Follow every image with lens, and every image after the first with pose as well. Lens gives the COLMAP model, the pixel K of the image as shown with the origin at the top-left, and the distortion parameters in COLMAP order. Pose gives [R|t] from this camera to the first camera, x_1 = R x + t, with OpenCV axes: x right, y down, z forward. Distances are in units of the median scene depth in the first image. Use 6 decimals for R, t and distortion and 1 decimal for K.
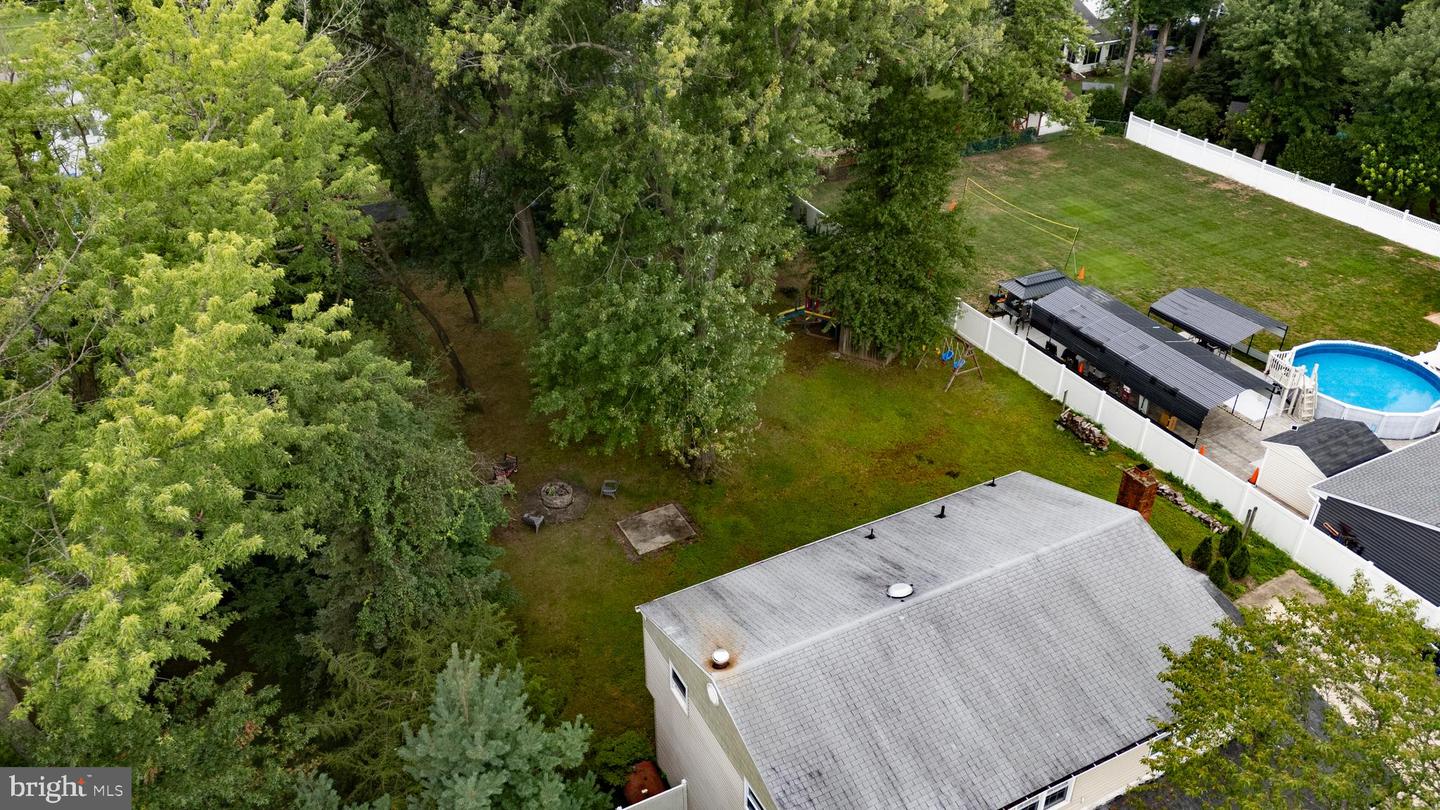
lens RADIAL K [[1058.5, 0, 720.0], [0, 1058.5, 405.0], [0, 0, 1]] dist [0.069367, -0.054873]
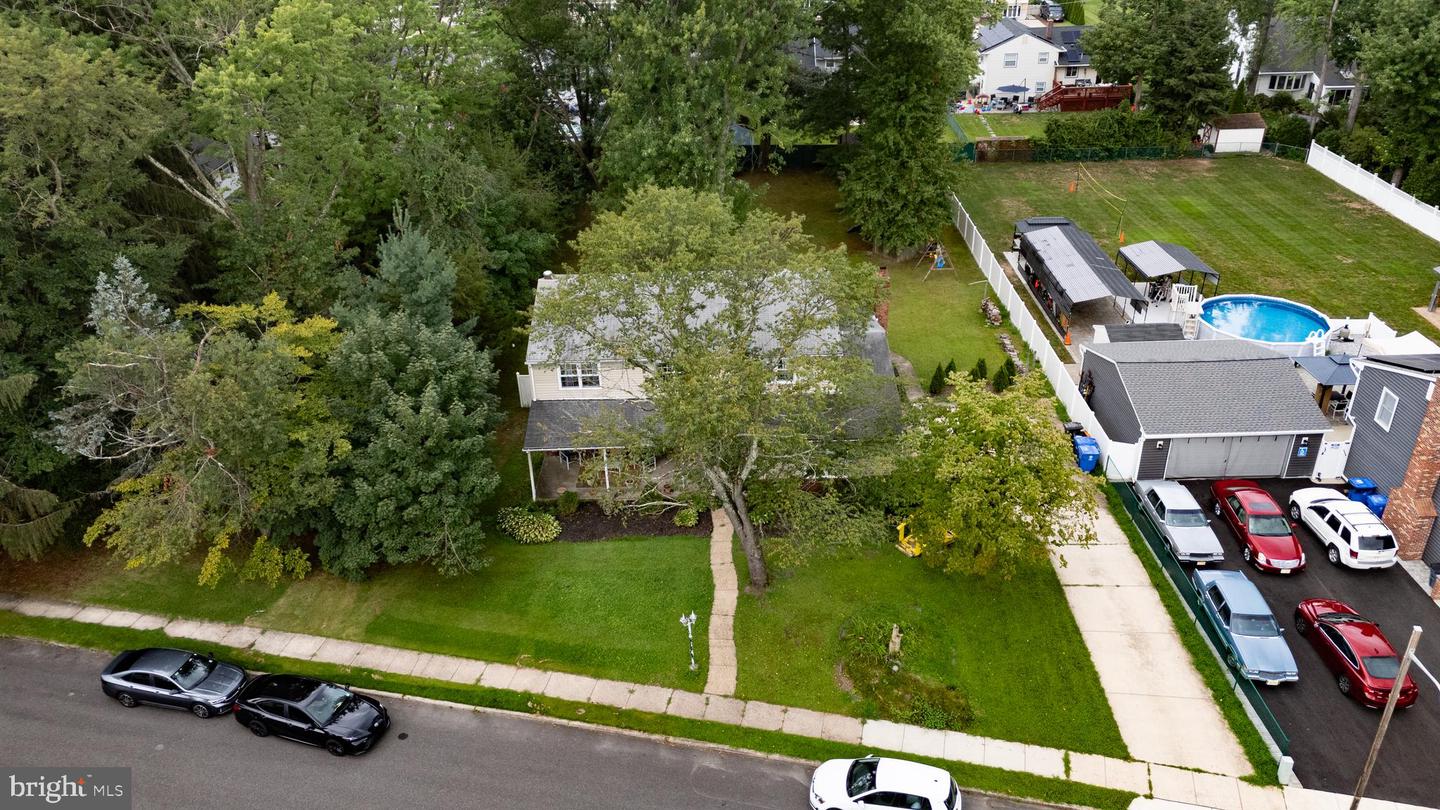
lens RADIAL K [[1058.5, 0, 720.0], [0, 1058.5, 405.0], [0, 0, 1]] dist [0.069367, -0.054873]
pose [[0.894078, 0.197235, -0.402149, 0.417149], [-0.220472, 0.975322, -0.011815, 0.159632], [0.389894, 0.099226, 0.915498, -0.238268]]
